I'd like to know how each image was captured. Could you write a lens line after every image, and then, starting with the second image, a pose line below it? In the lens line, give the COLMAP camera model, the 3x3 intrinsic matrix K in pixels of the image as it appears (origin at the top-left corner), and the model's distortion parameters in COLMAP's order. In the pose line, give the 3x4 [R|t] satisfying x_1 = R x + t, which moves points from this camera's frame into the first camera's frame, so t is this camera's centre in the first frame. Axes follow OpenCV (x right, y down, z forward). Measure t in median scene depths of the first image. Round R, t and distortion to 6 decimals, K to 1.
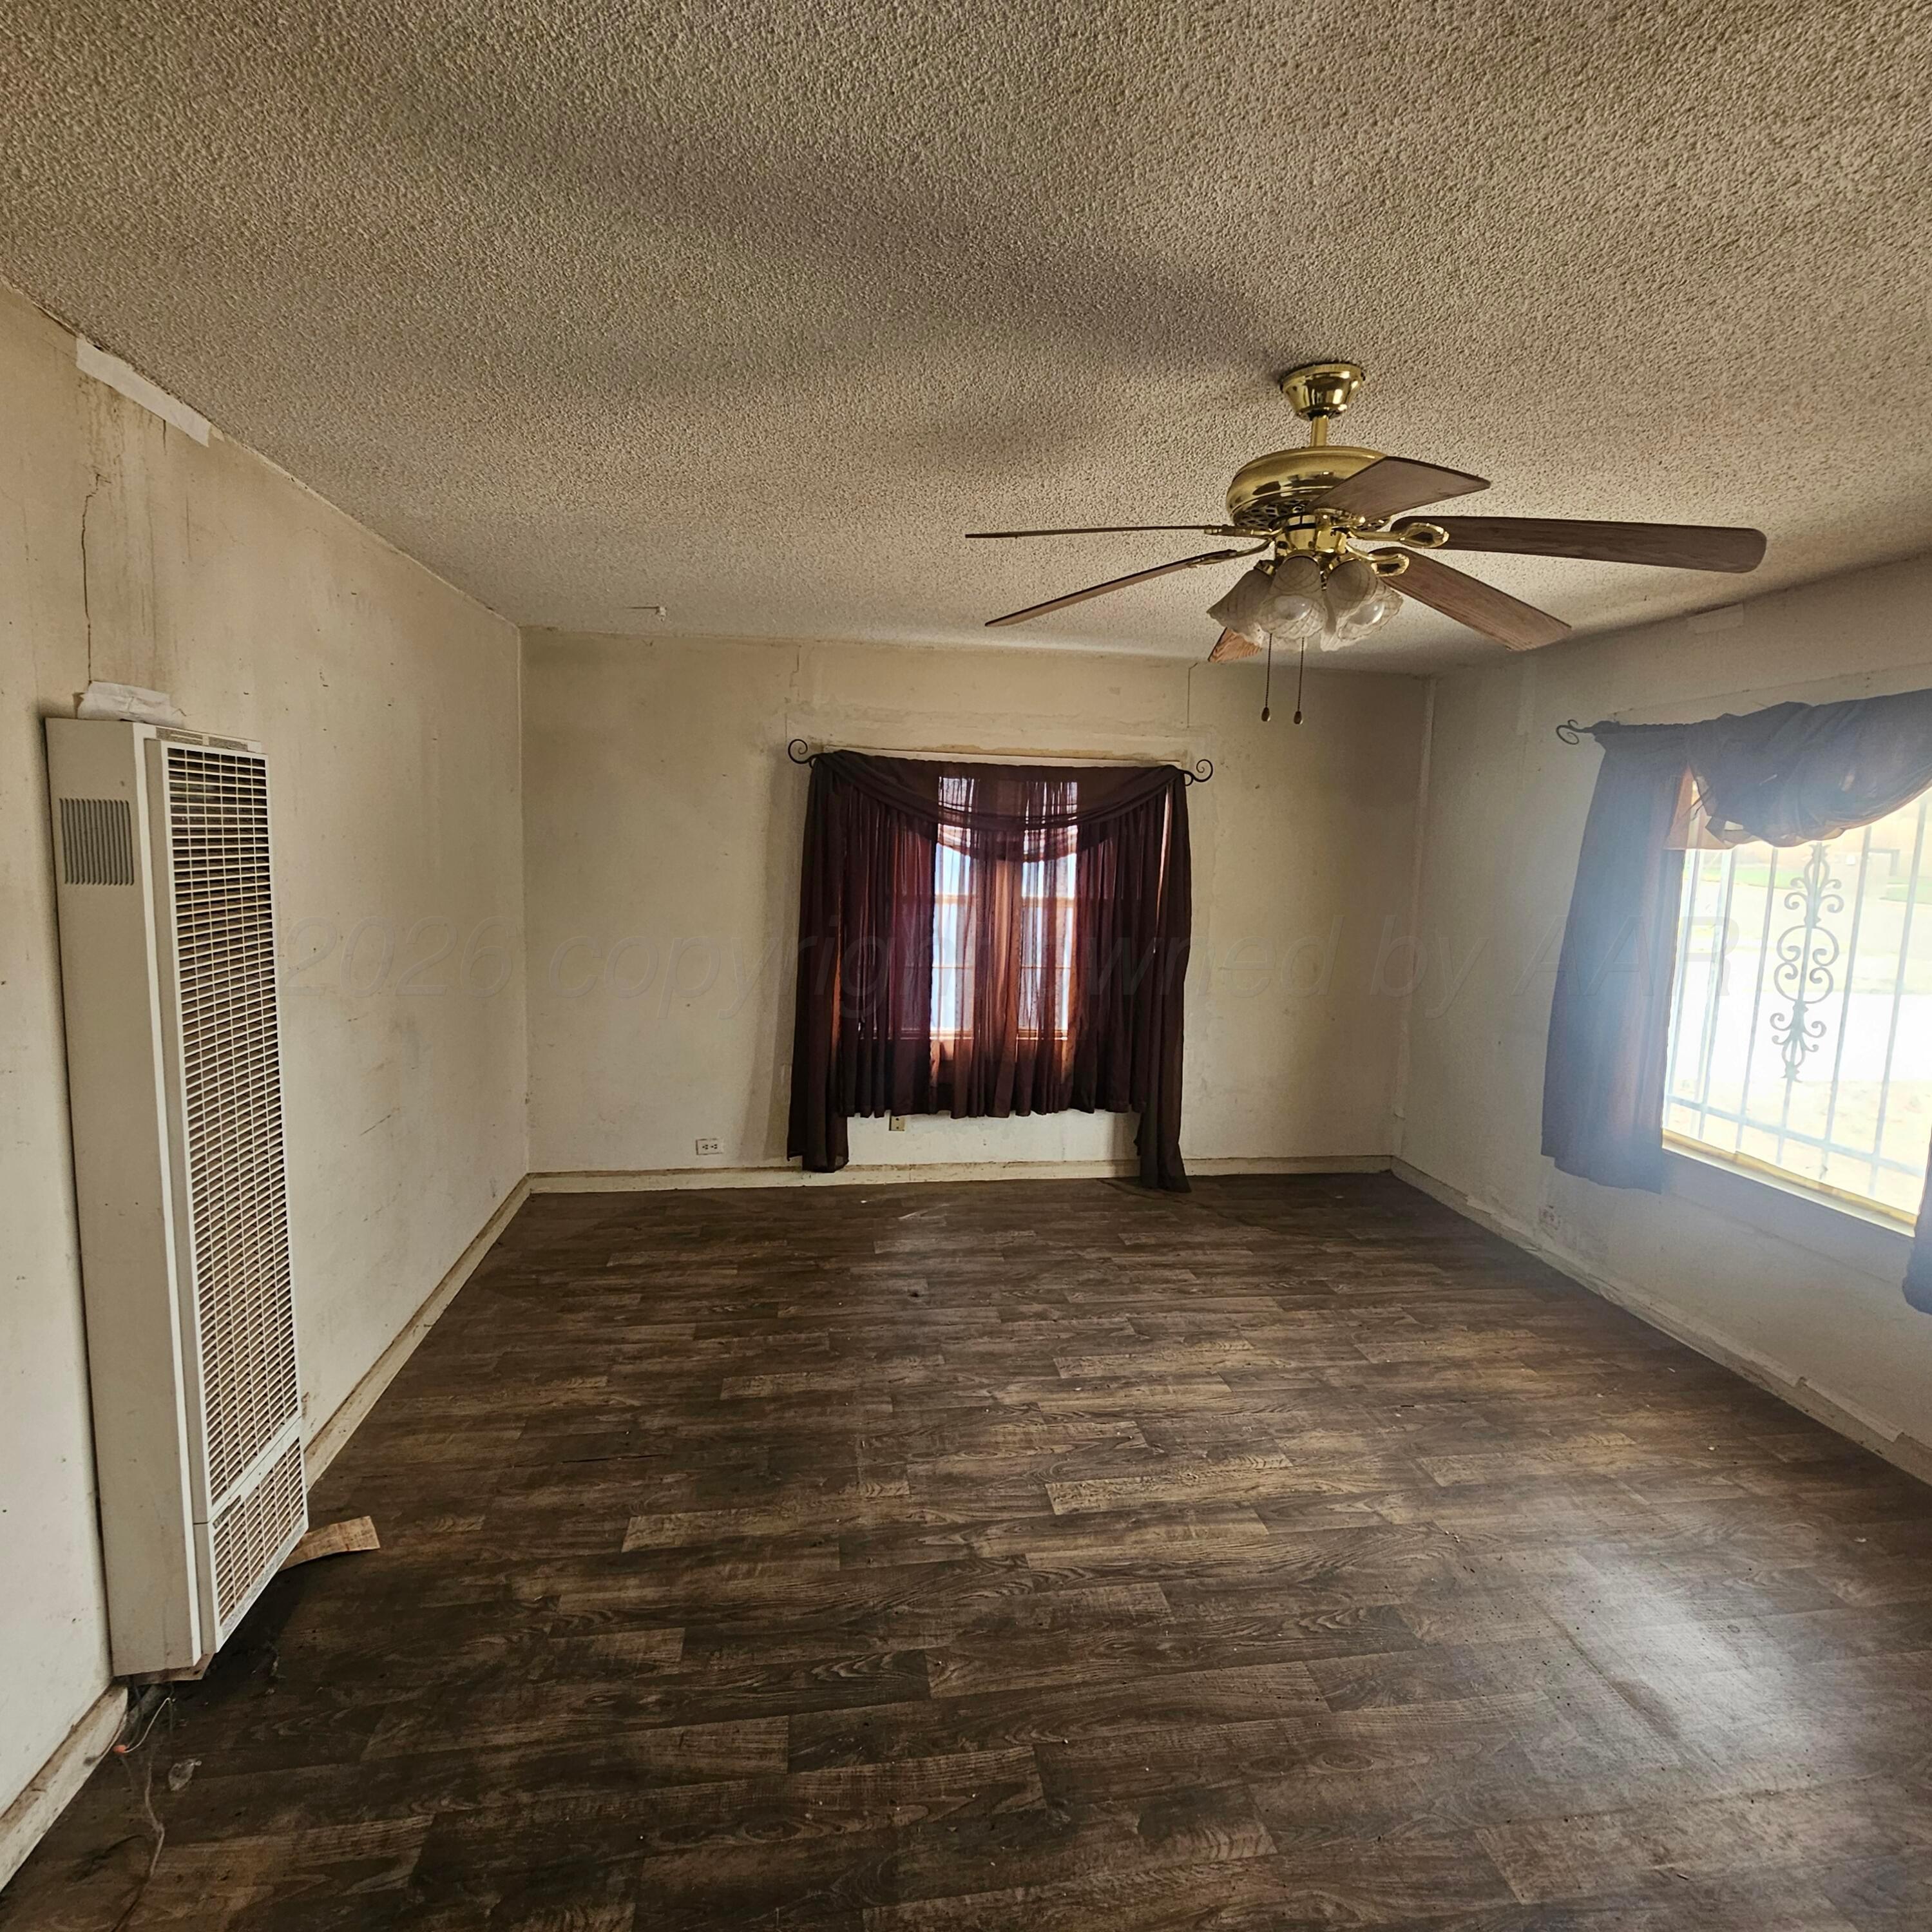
lens RADIAL K [[1051.6, 0, 965.8], [0, 1051.6, 962.5], [0, 0, 1]] dist [-0.004650, -0.000155]
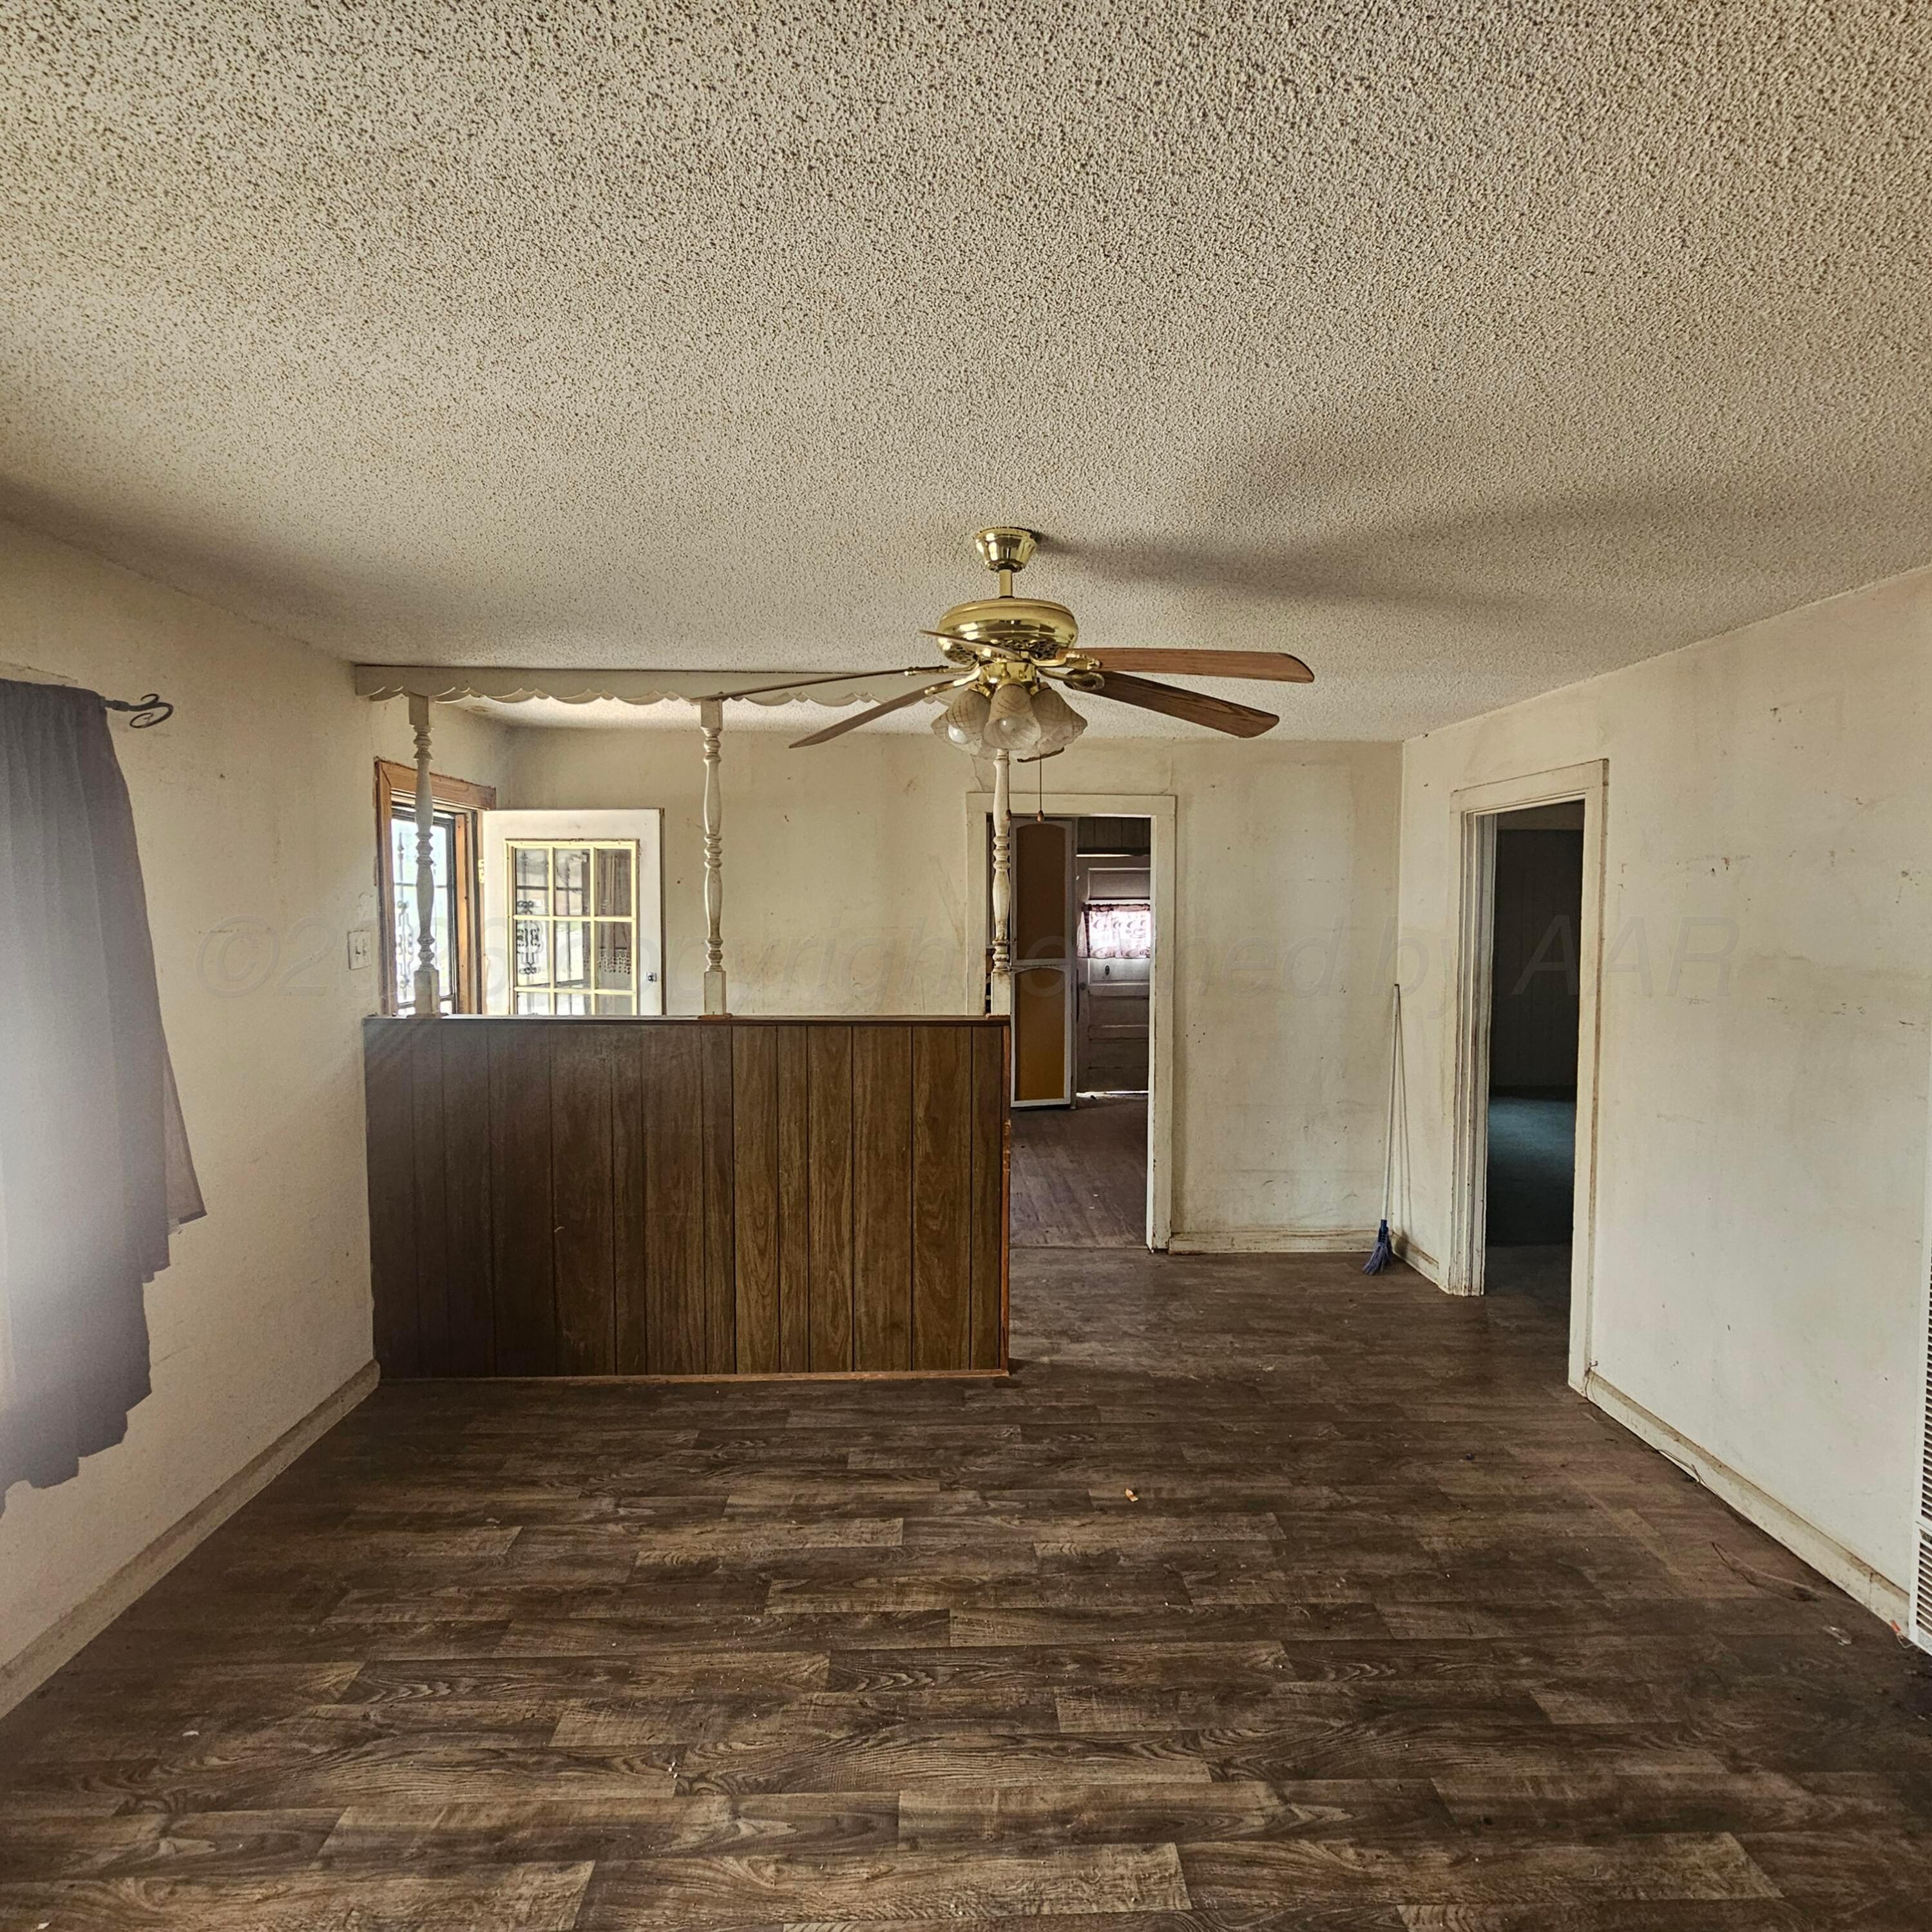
lens RADIAL K [[1051.6, 0, 962.0], [0, 1051.6, 962.7], [0, 0, 1]] dist [-0.004650, -0.000155]
pose [[-0.993403, -0.034400, 0.109394, 0.188454], [-0.014745, 0.984345, 0.175637, -0.221109], [-0.113724, 0.172865, -0.978358, 1.758732]]
